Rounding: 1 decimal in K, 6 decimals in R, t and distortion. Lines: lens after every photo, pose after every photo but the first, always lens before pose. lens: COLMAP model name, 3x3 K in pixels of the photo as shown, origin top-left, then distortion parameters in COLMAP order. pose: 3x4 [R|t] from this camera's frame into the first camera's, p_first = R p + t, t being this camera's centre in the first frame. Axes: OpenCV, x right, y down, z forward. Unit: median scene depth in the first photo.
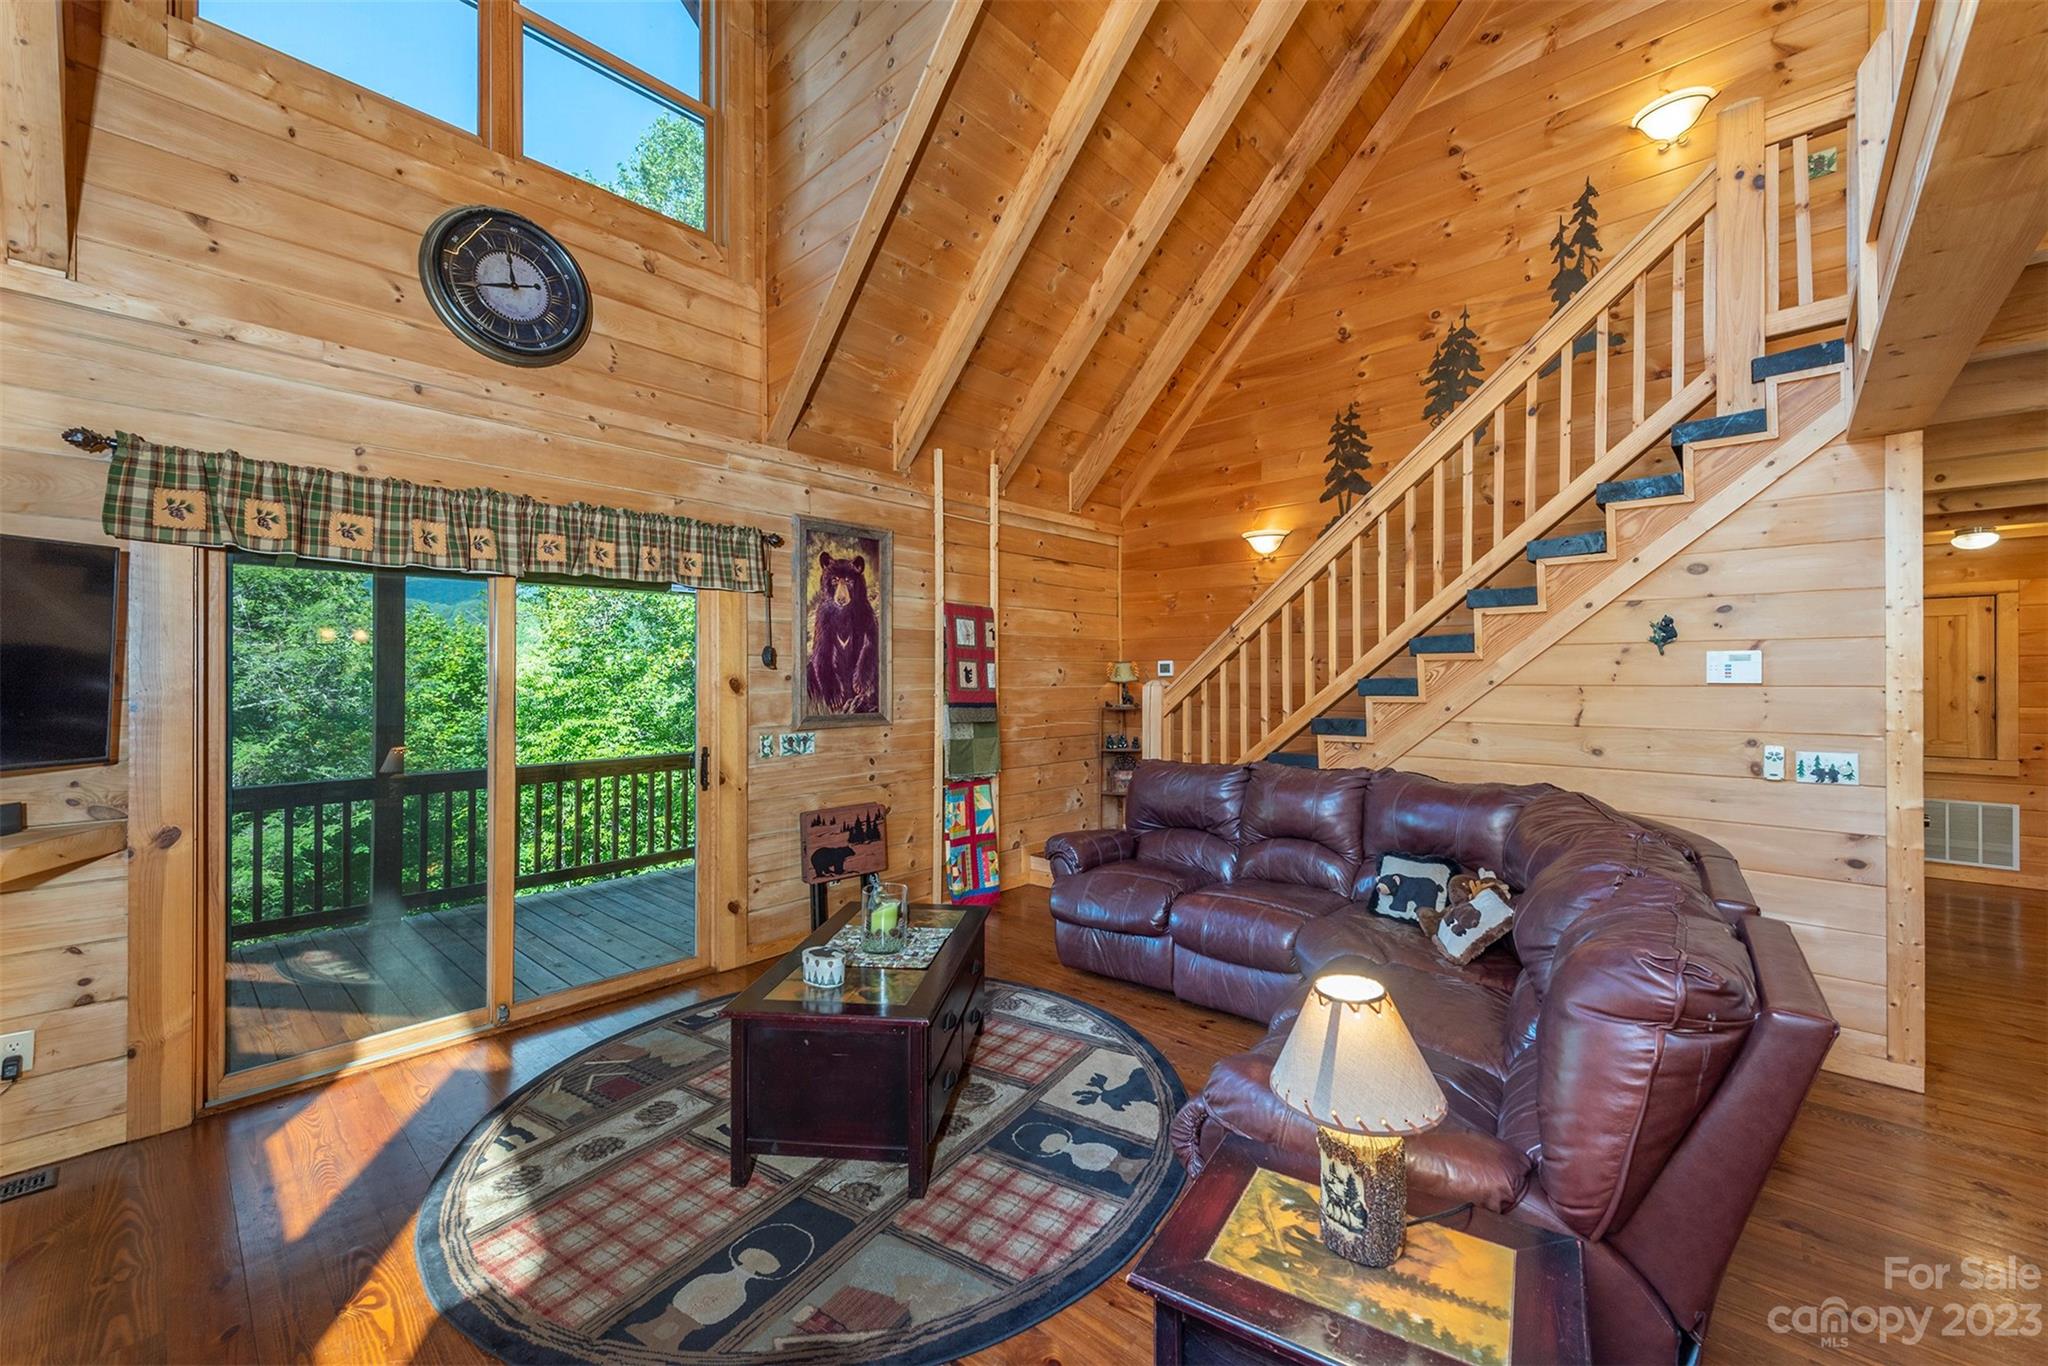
lens RADIAL K [[805.1, 0, 1024.6], [0, 805.1, 687.1], [0, 0, 1]] dist [0.010967, -0.000256]
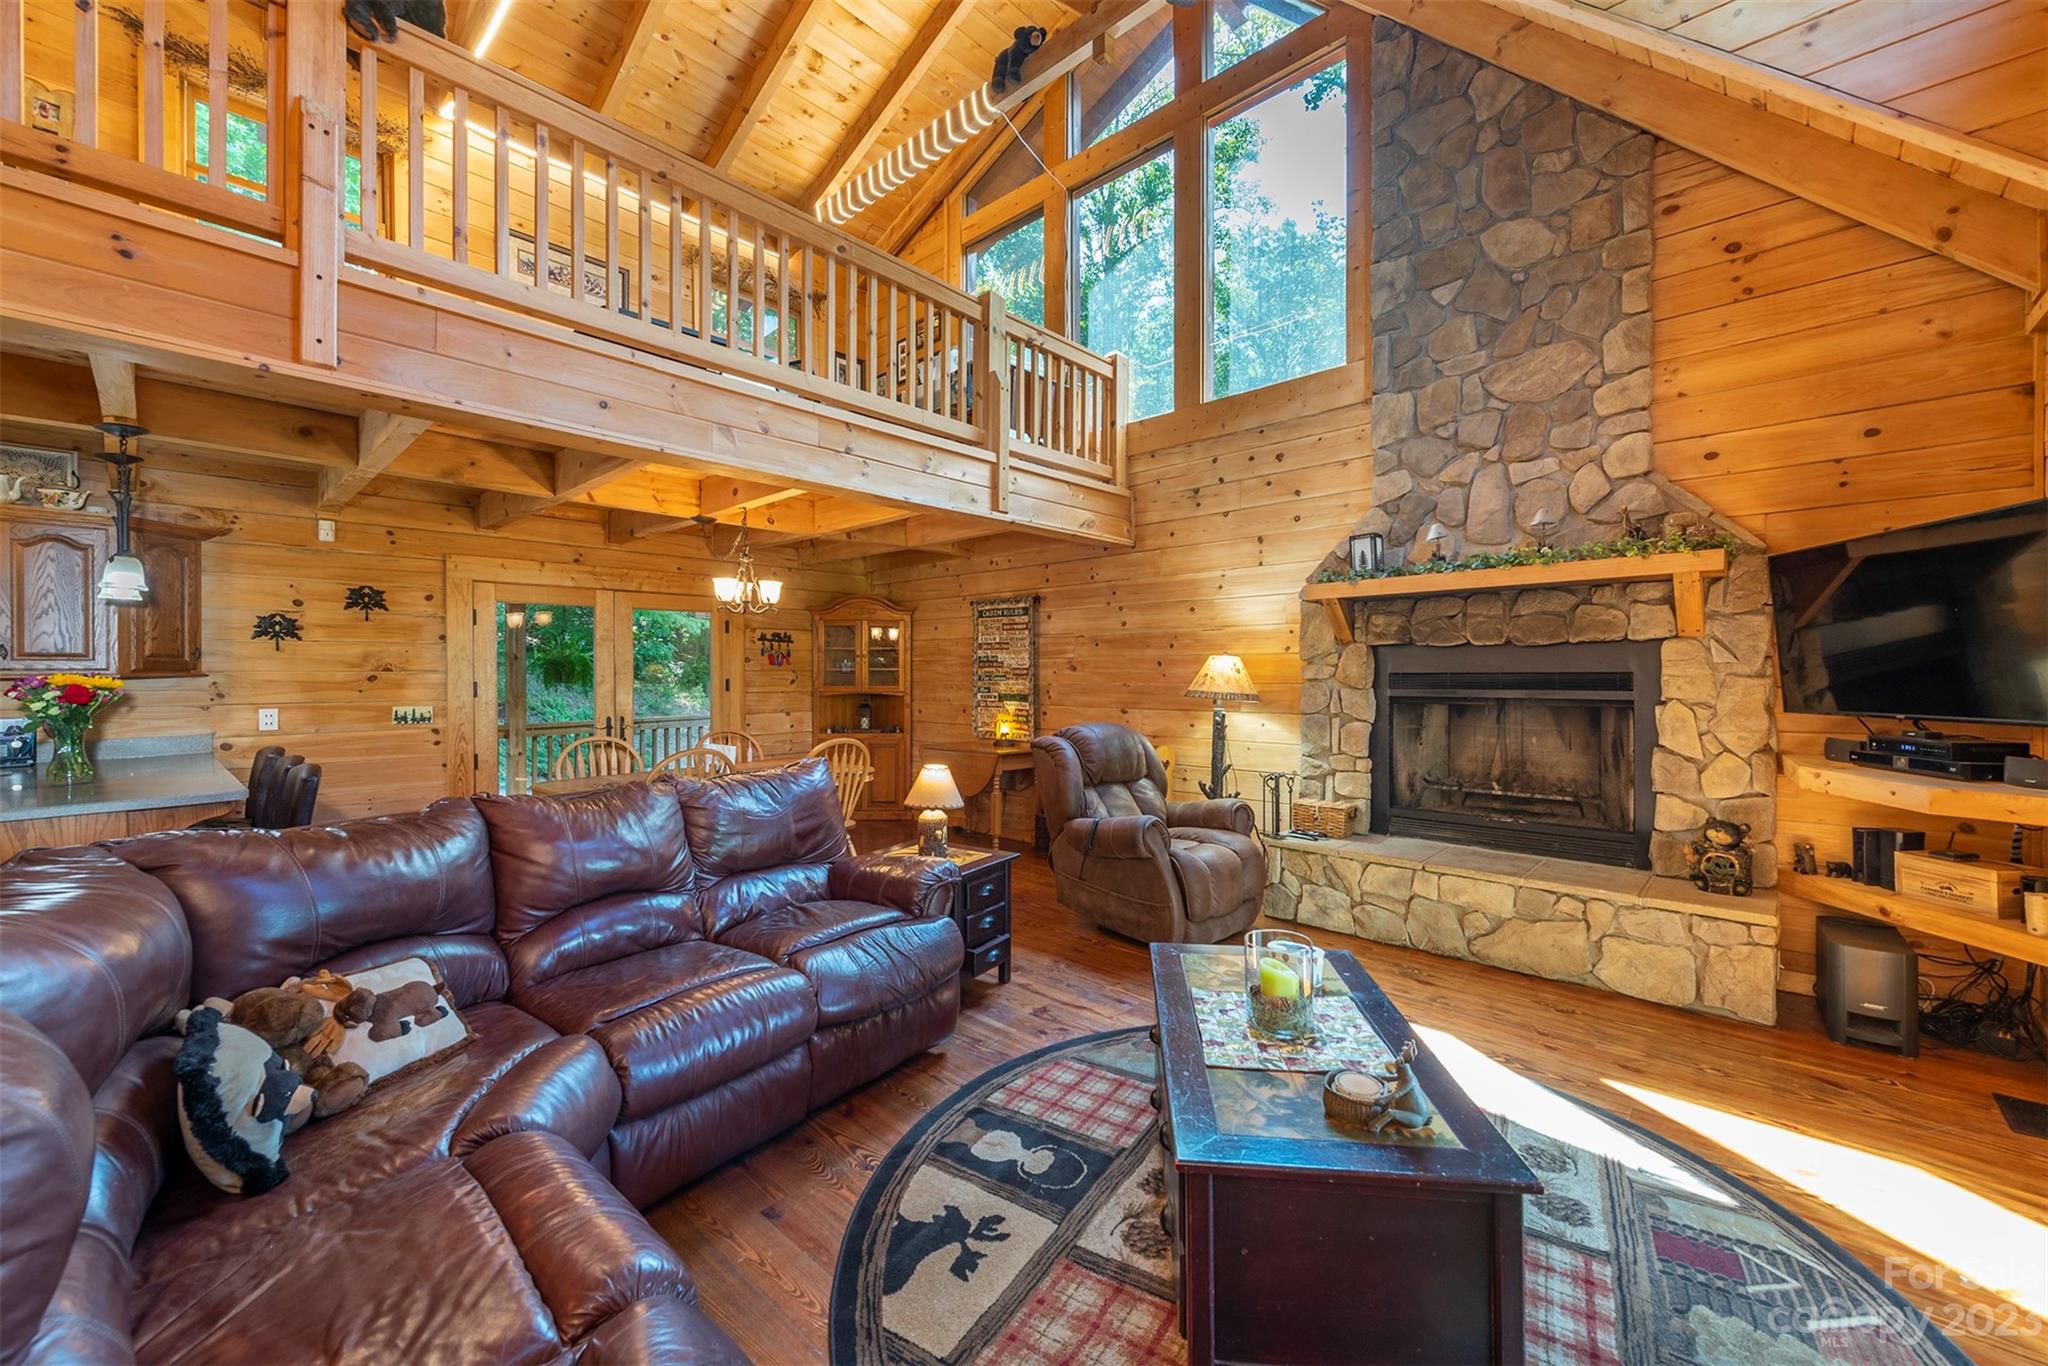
lens RADIAL K [[805.1, 0, 1022.1], [0, 805.1, 679.5], [0, 0, 1]] dist [0.010967, -0.000256]
pose [[-0.999978, 0.003327, 0.005722, 0.047195], [0.003312, 0.999991, -0.002538, 0.029659], [-0.005730, -0.002519, -0.999980, 1.866971]]
